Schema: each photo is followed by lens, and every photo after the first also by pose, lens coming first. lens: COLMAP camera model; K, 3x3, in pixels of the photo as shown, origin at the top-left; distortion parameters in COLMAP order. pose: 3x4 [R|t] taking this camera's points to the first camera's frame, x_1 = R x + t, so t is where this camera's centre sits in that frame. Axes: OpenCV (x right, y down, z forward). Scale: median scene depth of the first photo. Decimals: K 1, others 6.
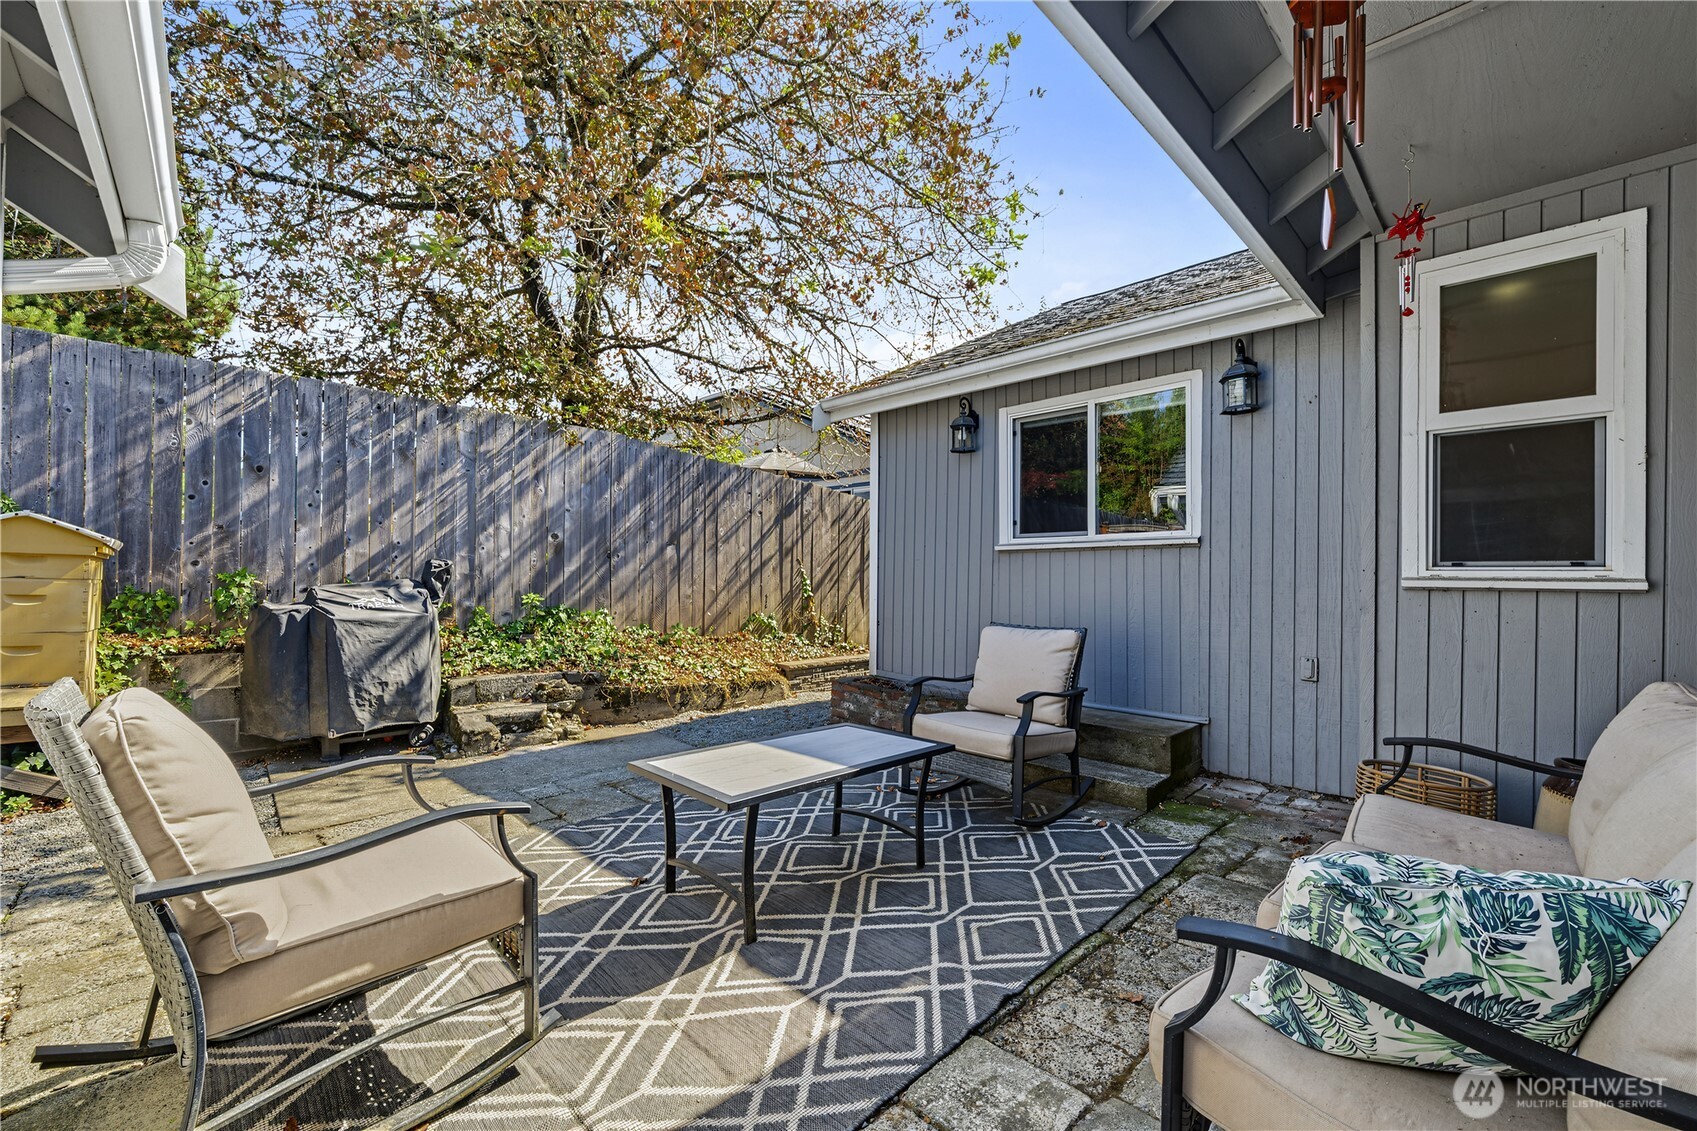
lens RADIAL K [[663.8, 0, 843.1], [0, 663.8, 570.5], [0, 0, 1]] dist [-0.003774, -0.000082]
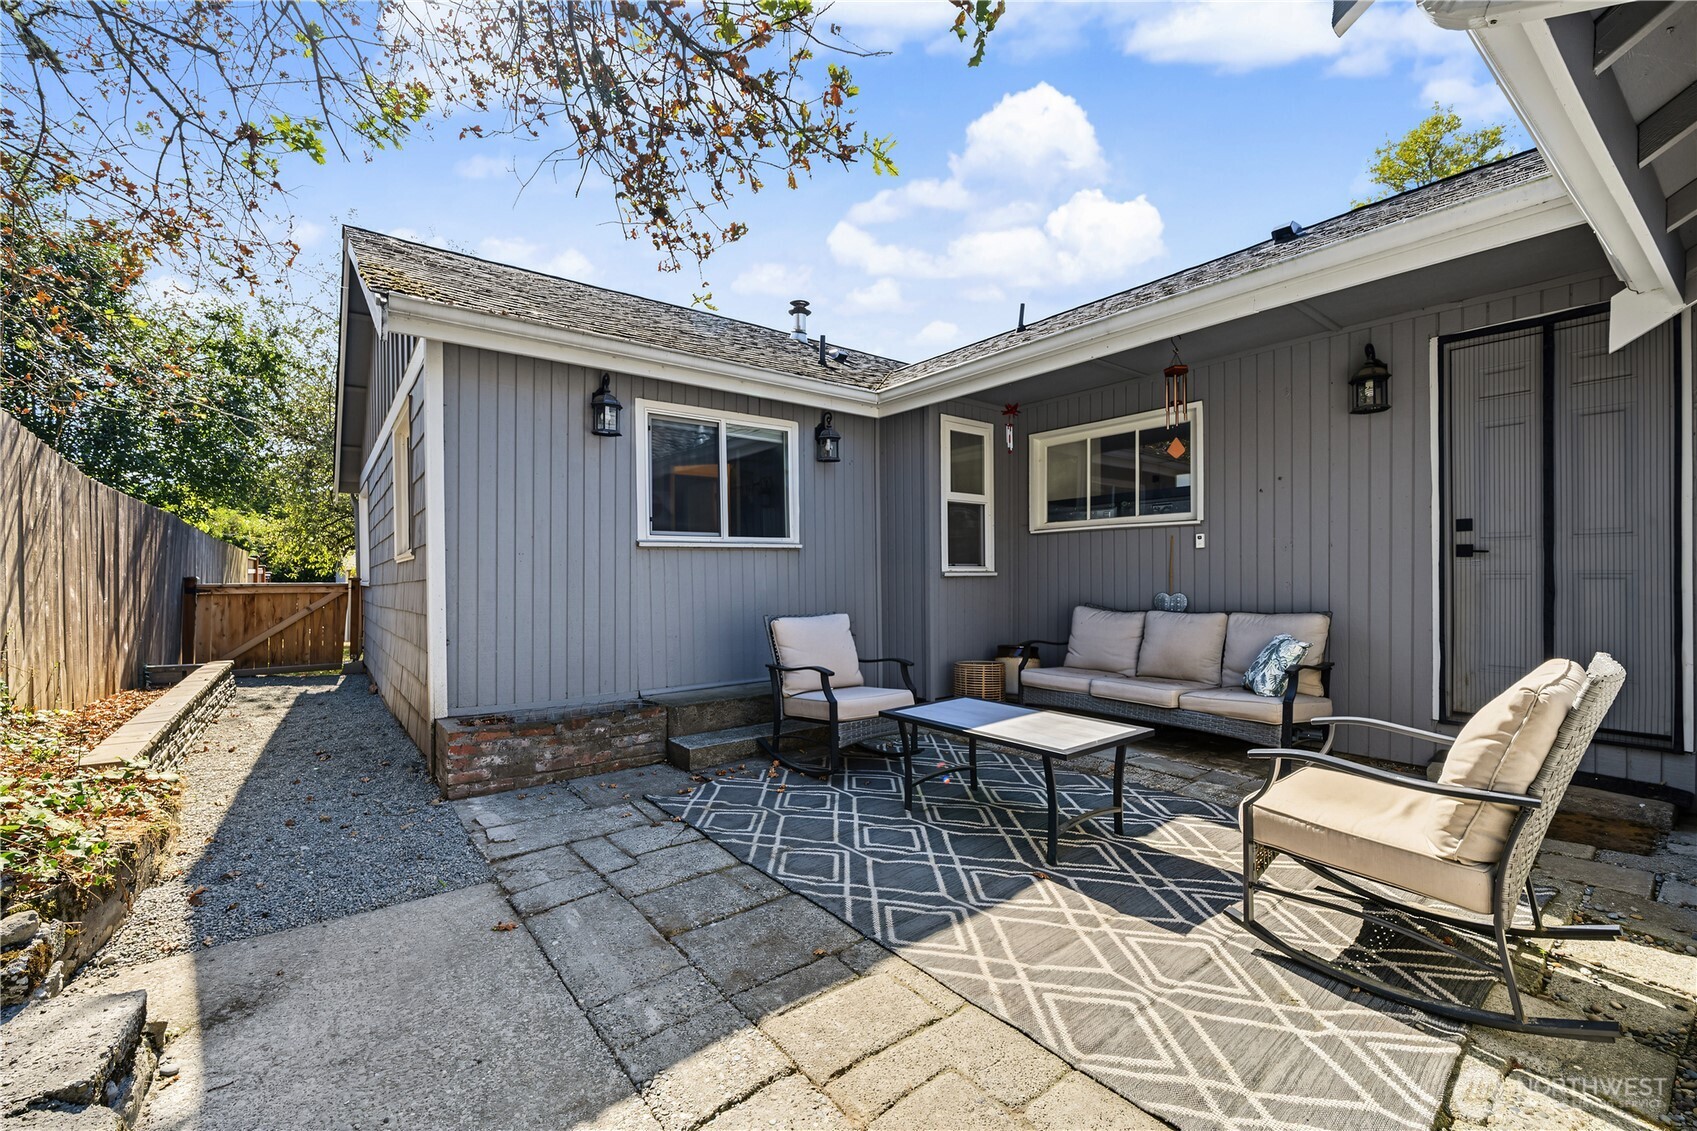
lens RADIAL K [[663.8, 0, 842.8], [0, 663.8, 569.0], [0, 0, 1]] dist [-0.003774, -0.000082]
pose [[0.163313, -0.006330, 0.986554, -0.759930], [-0.003202, 0.999971, 0.006946, -0.006501], [-0.986569, -0.004294, 0.163288, 0.632204]]
